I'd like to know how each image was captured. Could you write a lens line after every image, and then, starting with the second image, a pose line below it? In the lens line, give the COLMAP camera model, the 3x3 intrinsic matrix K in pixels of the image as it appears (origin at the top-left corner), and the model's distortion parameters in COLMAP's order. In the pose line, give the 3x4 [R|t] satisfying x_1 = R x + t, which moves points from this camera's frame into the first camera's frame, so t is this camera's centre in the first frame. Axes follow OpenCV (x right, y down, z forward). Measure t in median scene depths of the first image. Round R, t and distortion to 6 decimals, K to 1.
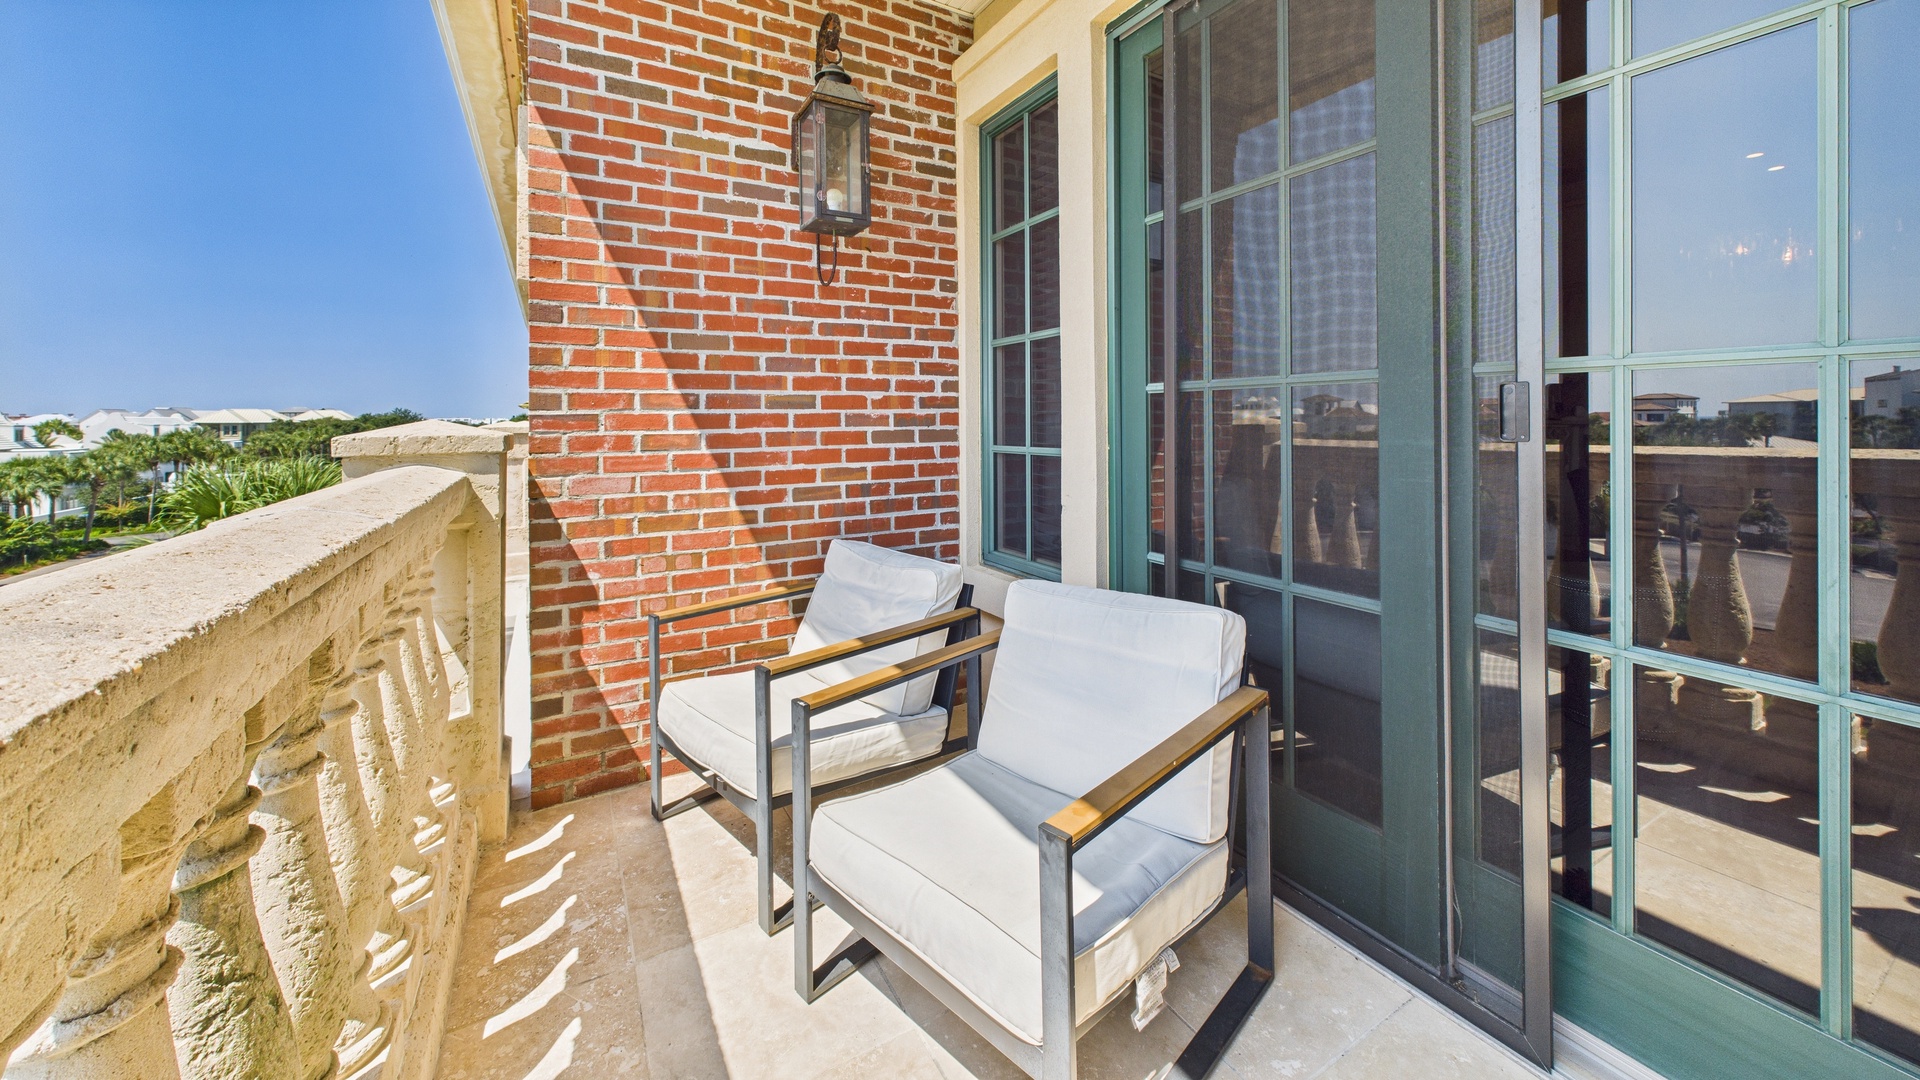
lens RADIAL K [[701.0, 0, 958.1], [0, 701.0, 413.1], [0, 0, 1]] dist [0.001777, 0.000140]
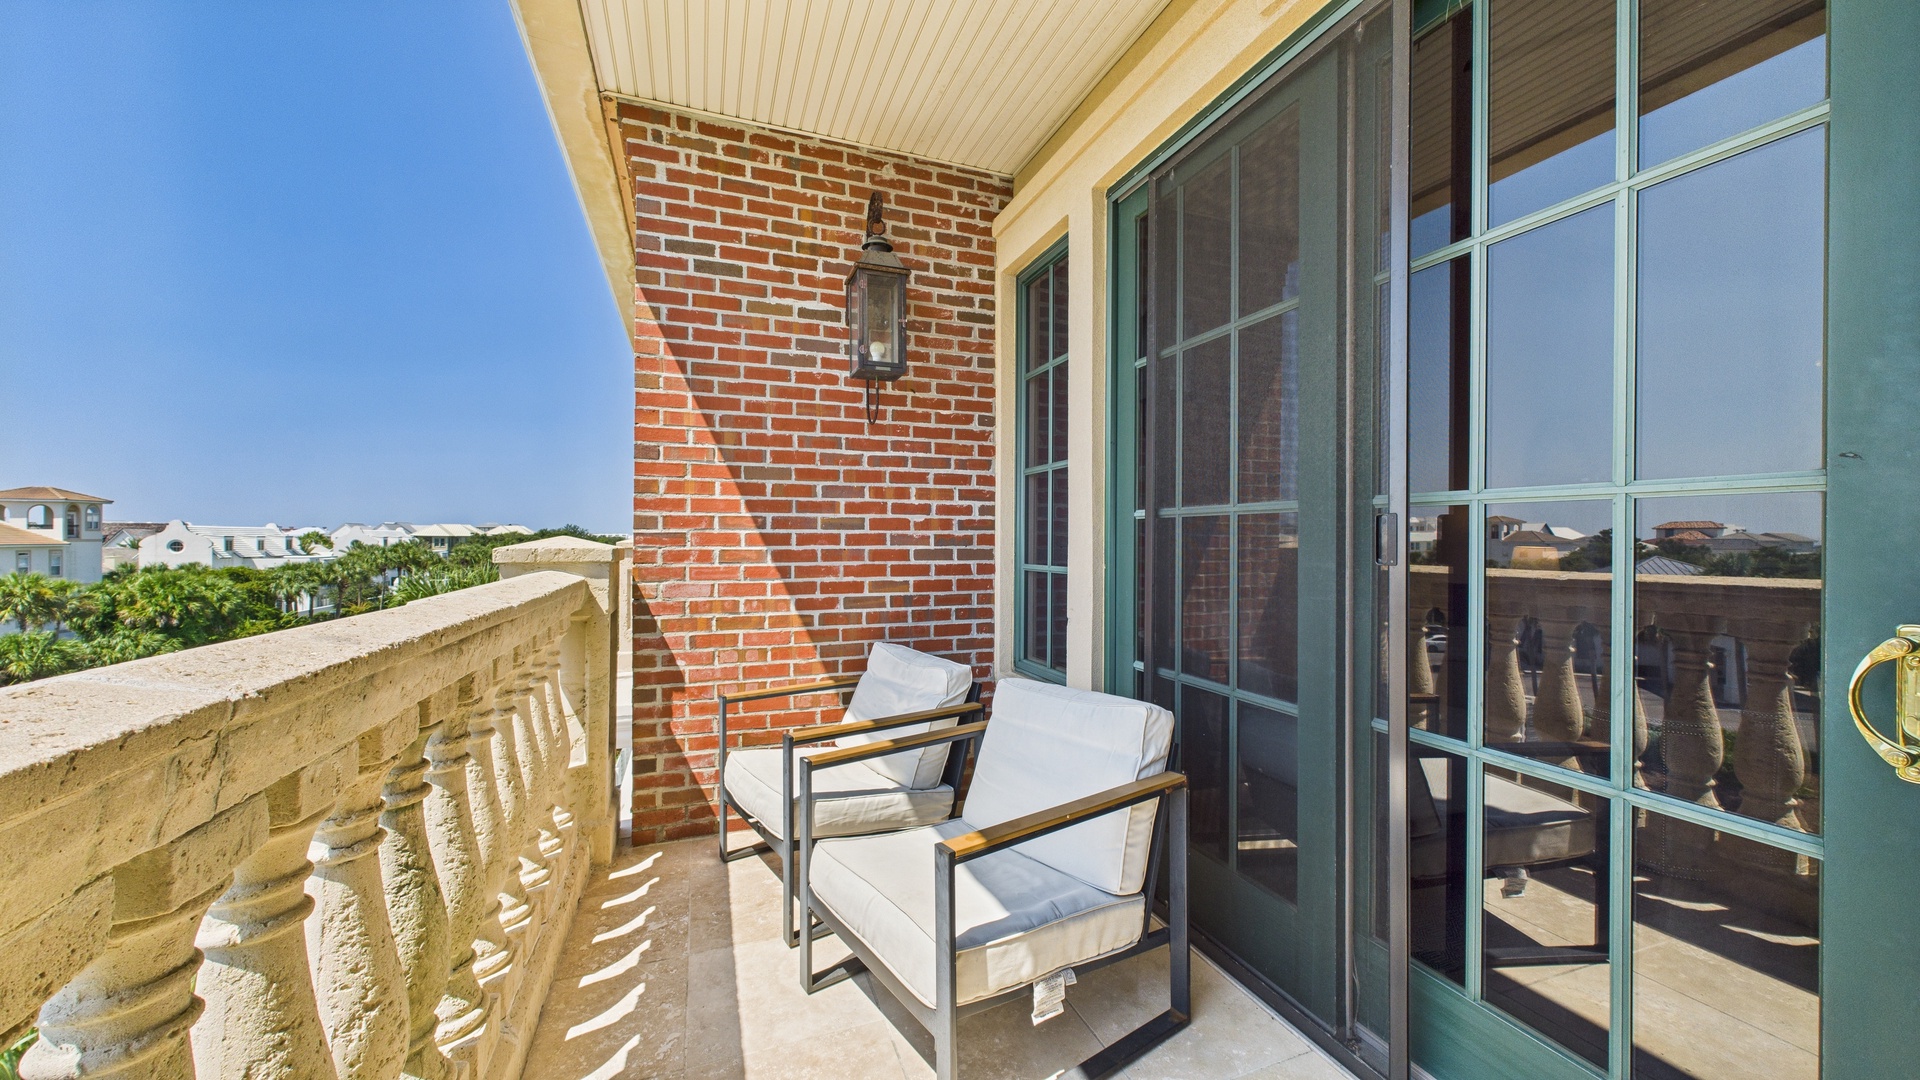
lens RADIAL K [[701.4, 0, 959.1], [0, 701.4, 532.3], [0, 0, 1]] dist [0.002548, 0.000146]
pose [[0.986119, 0.009631, -0.165762, 0.158728], [-0.009864, 0.999951, -0.000585, -0.002919], [0.165748, 0.002212, 0.986166, -0.133574]]
